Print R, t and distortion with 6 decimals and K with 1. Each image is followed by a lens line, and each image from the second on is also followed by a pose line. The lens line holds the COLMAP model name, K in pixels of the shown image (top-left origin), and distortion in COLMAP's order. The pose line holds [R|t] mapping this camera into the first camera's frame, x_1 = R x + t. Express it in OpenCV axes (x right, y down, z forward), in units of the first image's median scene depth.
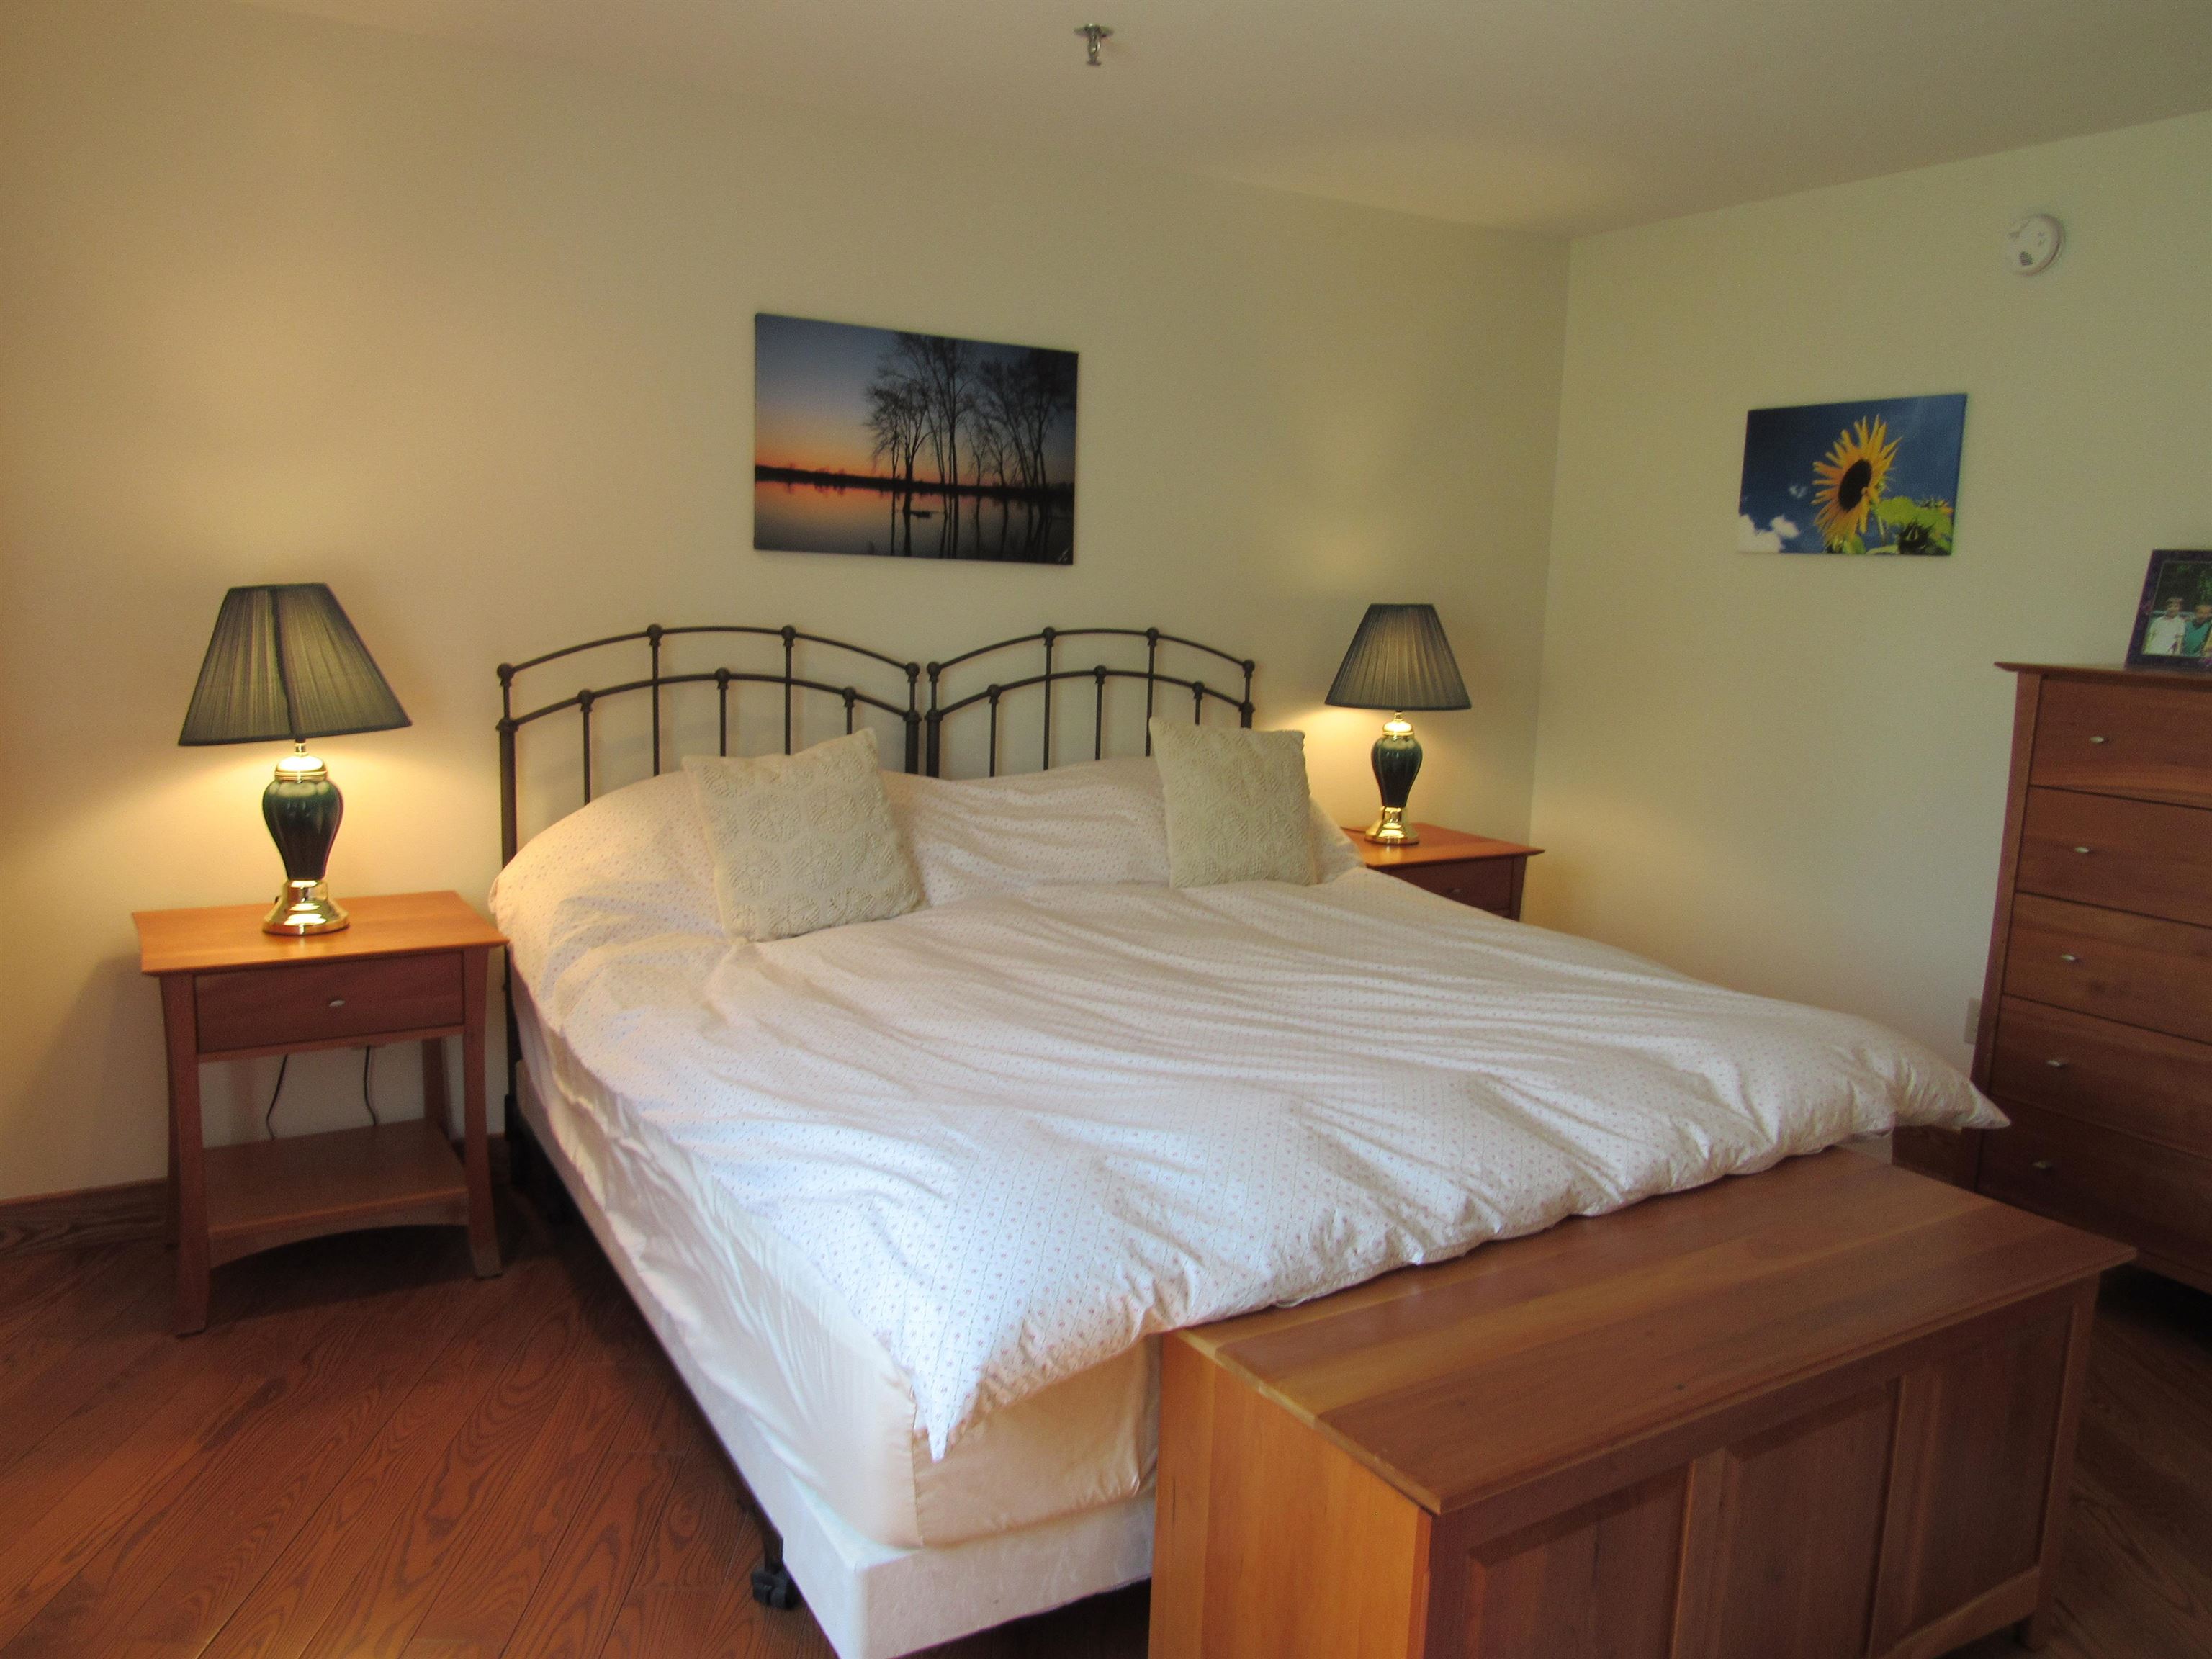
lens RADIAL K [[1565.9, 0, 1106.0], [0, 1565.9, 829.5], [0, 0, 1]] dist [-0.046786, 0.002192]
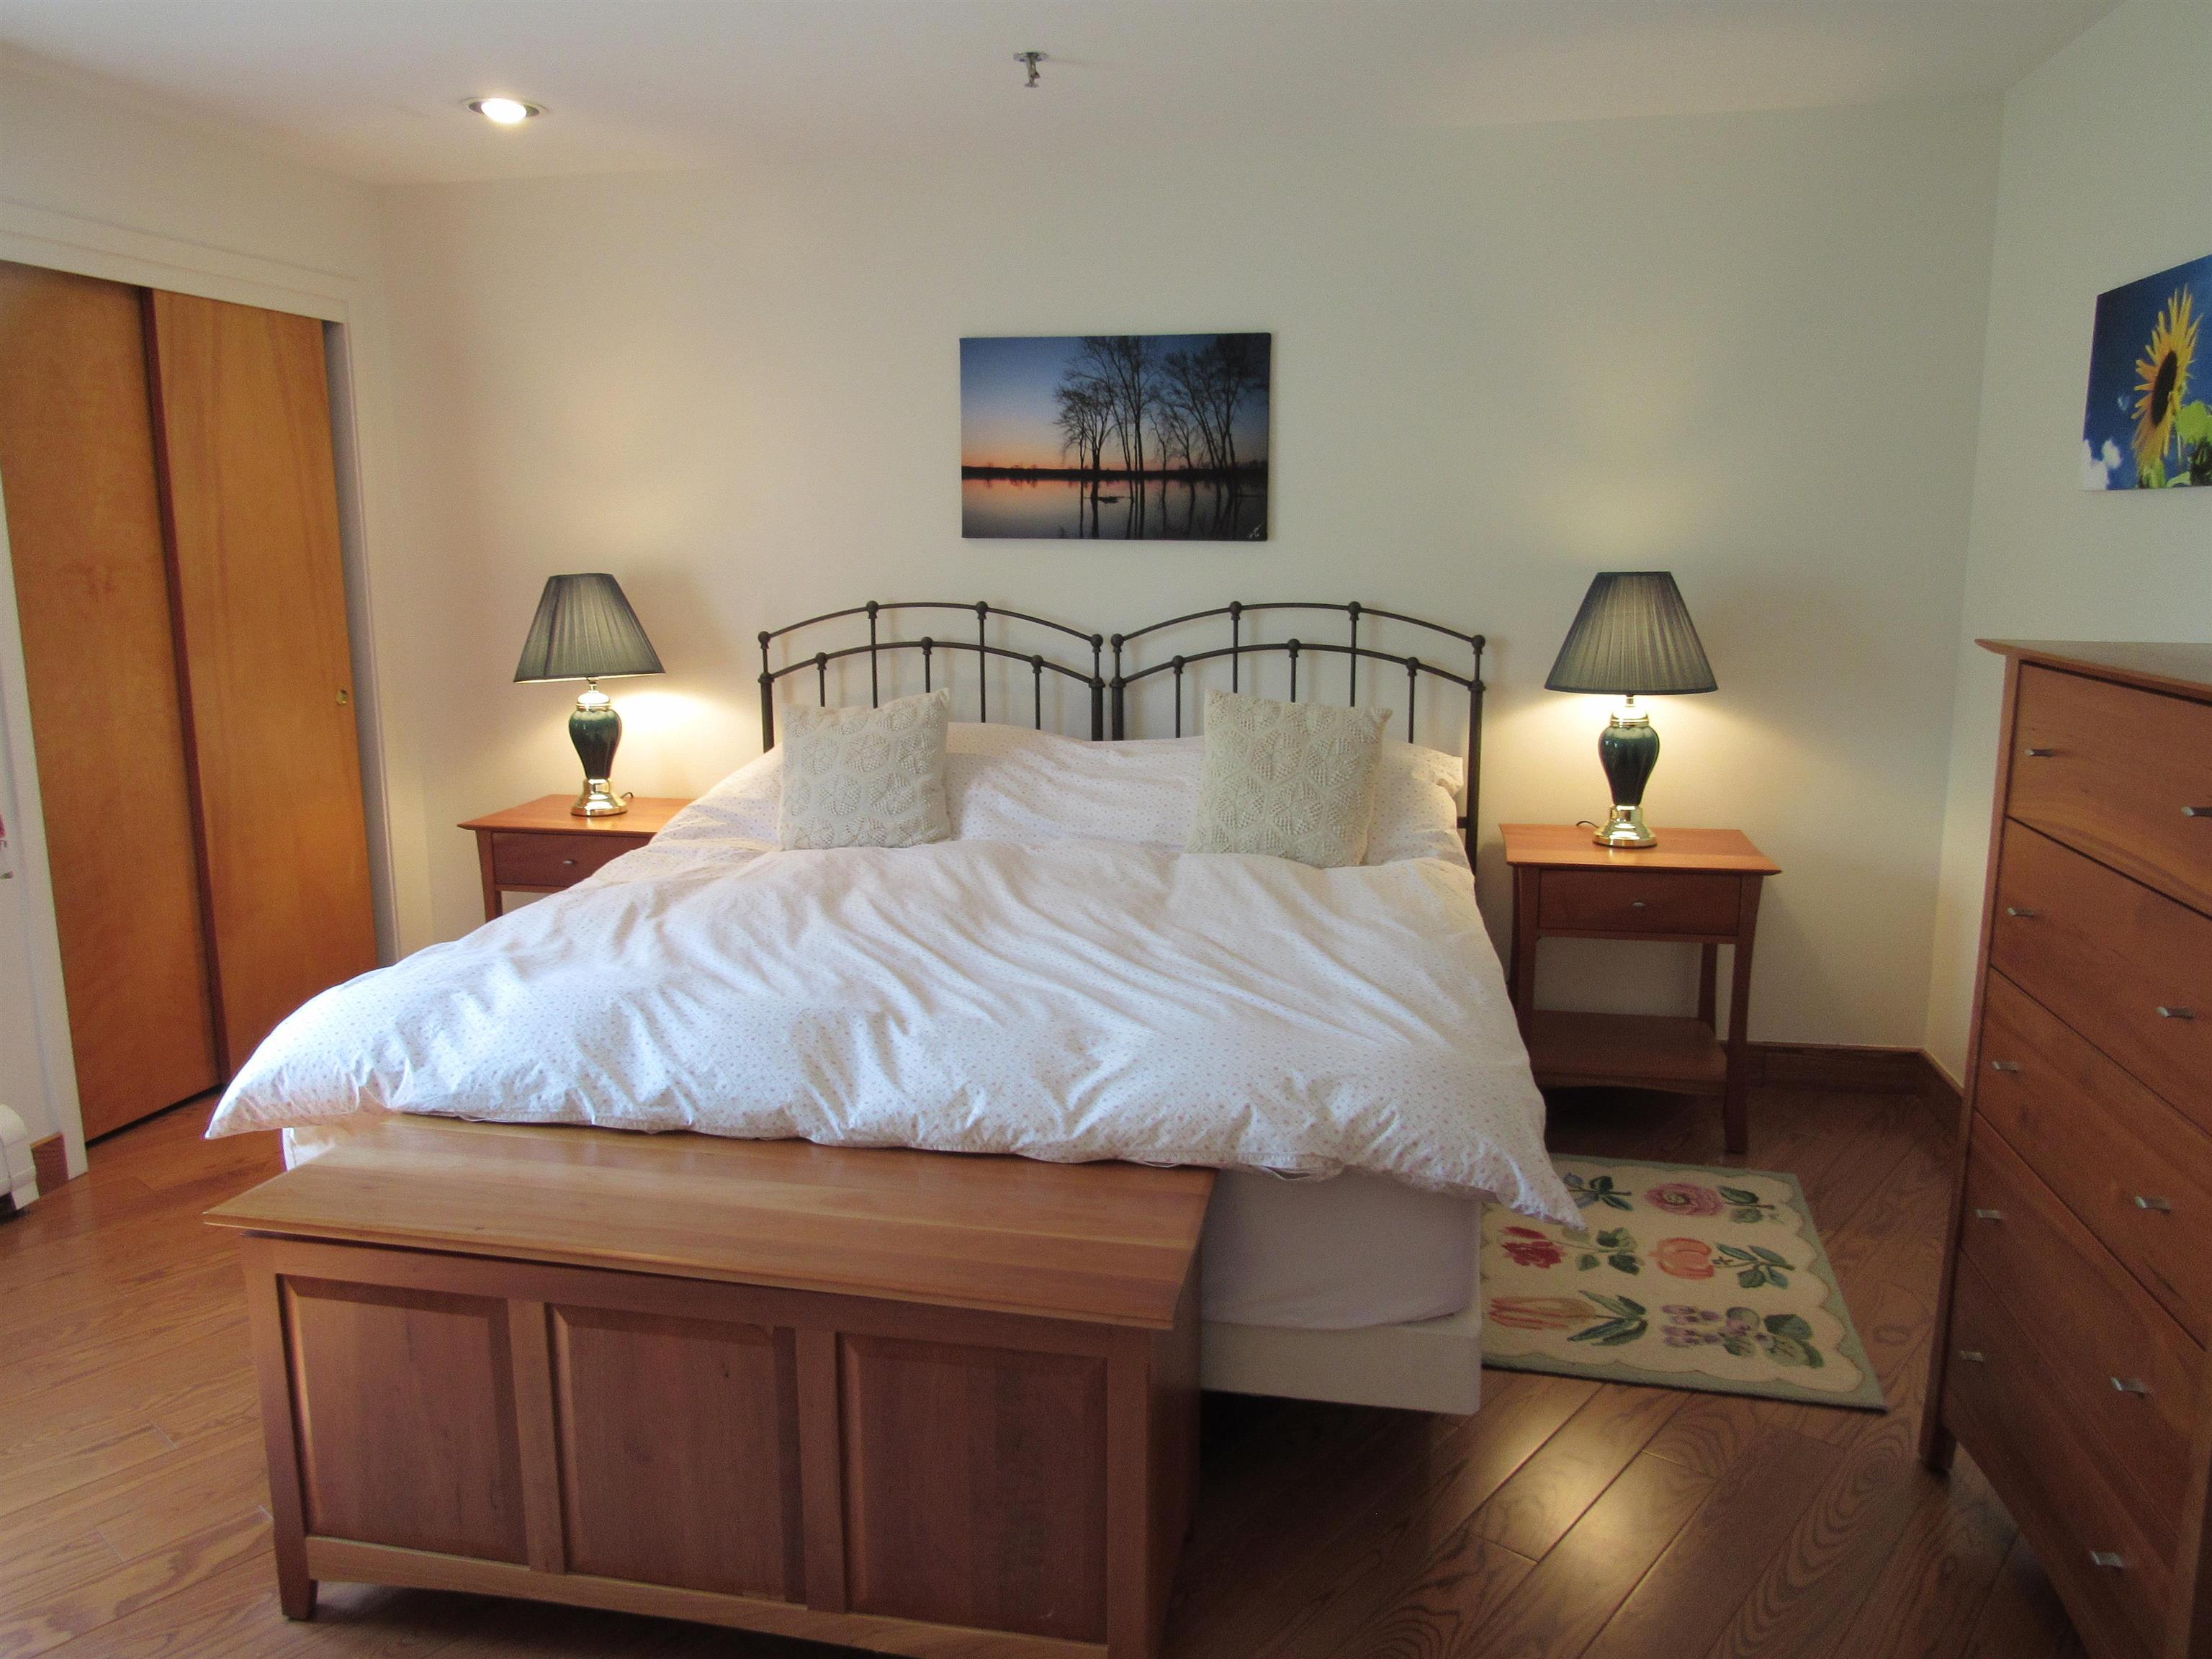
lens RADIAL K [[1575.8, 0, 1106.0], [0, 1575.8, 829.5], [0, 0, 1]] dist [-0.028786, 0.001430]
pose [[0.743834, 0.088473, -0.662483, 0.640989], [-0.079877, 0.995863, 0.043309, -0.017507], [0.663575, 0.020702, 0.747824, 0.170659]]
